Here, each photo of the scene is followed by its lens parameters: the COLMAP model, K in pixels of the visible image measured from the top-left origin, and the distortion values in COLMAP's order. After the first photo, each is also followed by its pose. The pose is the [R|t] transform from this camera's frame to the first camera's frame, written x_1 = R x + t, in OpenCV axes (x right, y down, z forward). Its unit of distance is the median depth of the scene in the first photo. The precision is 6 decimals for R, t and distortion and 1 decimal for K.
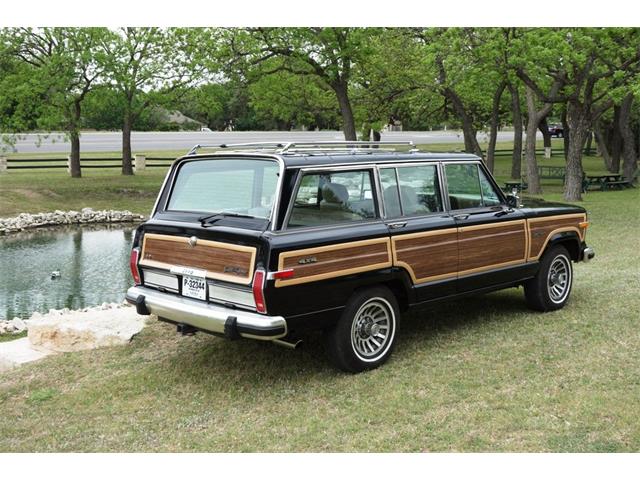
lens RADIAL K [[786.8, 0, 319.6], [0, 786.8, 238.4], [0, 0, 1]] dist [0.015002, 0.000000]
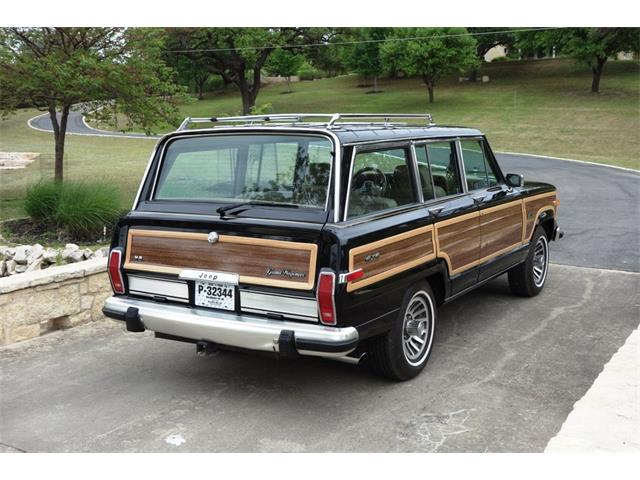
lens RADIAL K [[786.8, 0, 326.7], [0, 786.8, 241.2], [0, 0, 1]] dist [0.015002, 0.000000]
pose [[0.967743, -0.038726, 0.248945, -0.246226], [0.031187, 0.998930, 0.034159, -0.016860], [-0.250002, -0.025293, 0.967915, 0.192403]]
